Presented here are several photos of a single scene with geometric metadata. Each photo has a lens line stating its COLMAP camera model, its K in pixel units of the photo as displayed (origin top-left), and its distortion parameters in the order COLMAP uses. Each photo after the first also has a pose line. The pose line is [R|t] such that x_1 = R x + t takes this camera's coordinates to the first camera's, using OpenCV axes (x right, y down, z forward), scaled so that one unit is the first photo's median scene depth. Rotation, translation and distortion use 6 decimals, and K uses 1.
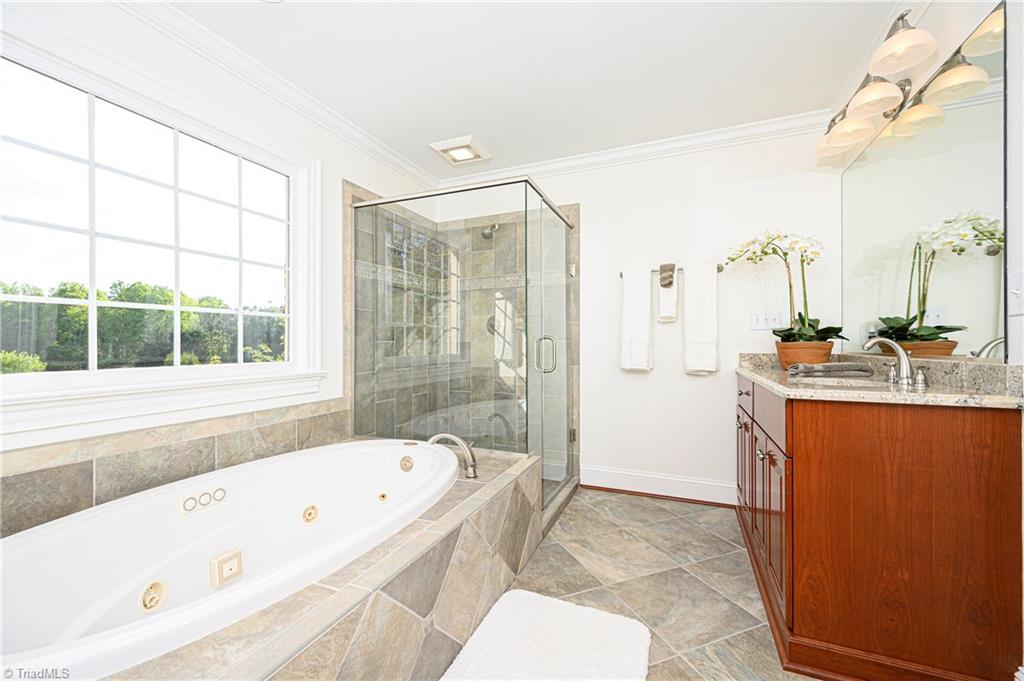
lens RADIAL K [[401.7, 0, 512.7], [0, 401.7, 337.9], [0, 0, 1]] dist [-0.000638, -0.000587]
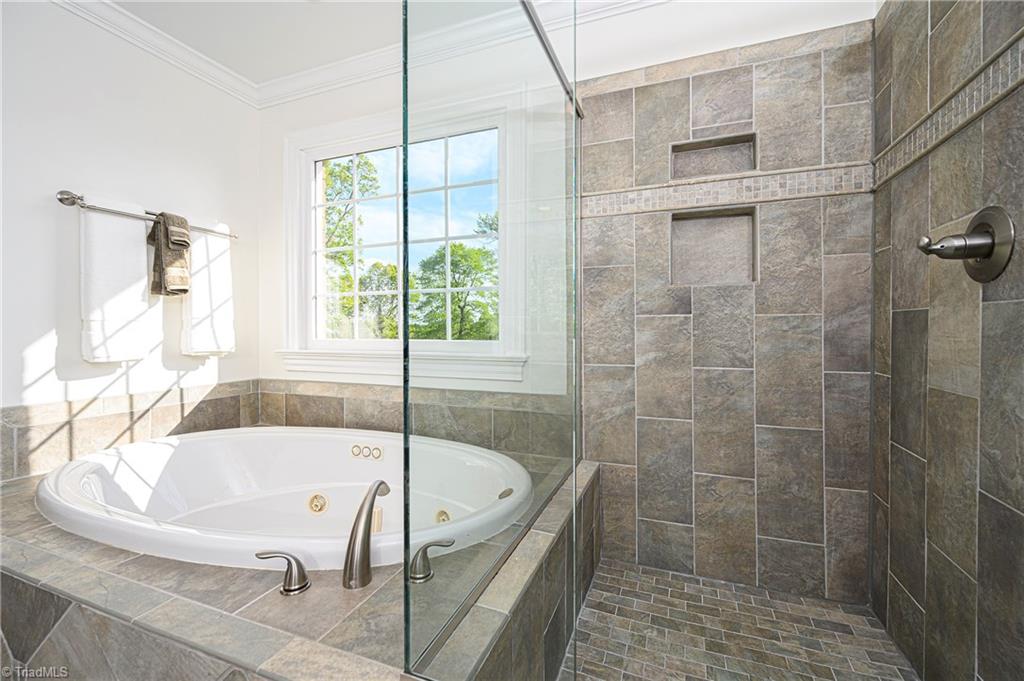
lens RADIAL K [[407.1, 0, 511.7], [0, 407.1, 334.6], [0, 0, 1]] dist [0.009534, -0.000134]
pose [[0.038447, 0.018771, -0.999084, 0.404446], [0.016487, 0.999676, 0.019416, 0.037968], [0.999125, -0.017218, 0.038125, 1.269700]]
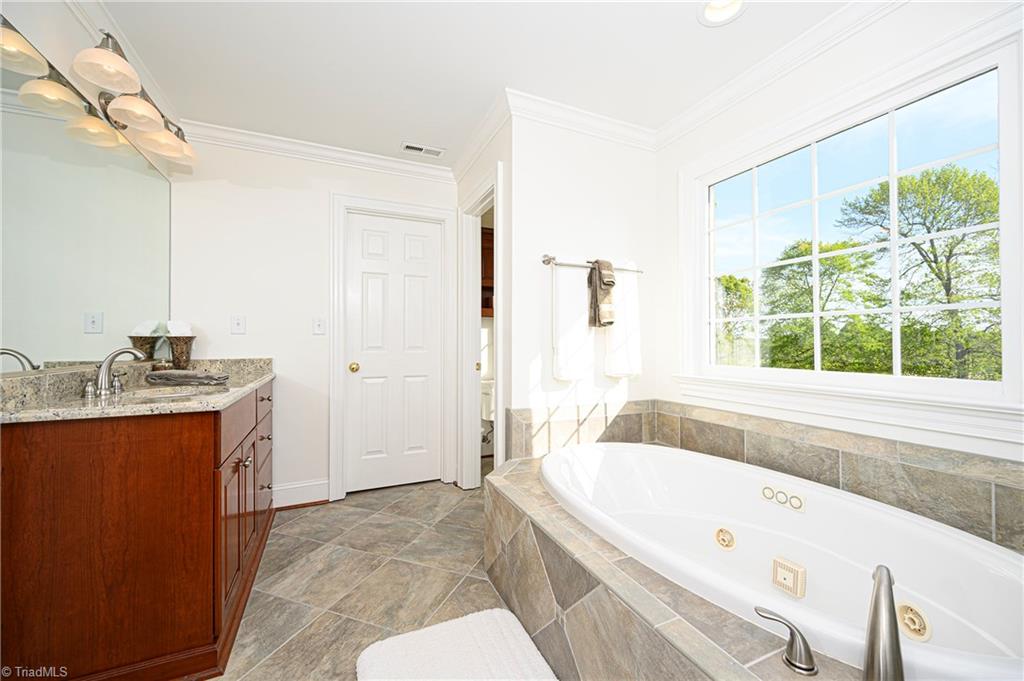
lens RADIAL K [[401.7, 0, 512.7], [0, 401.7, 337.9], [0, 0, 1]] dist [-0.000638, -0.000587]
pose [[-0.654129, -0.003117, -0.756376, 0.445390], [0.007244, 0.999920, -0.010385, -0.008340], [0.756348, -0.012272, -0.654054, 1.060771]]
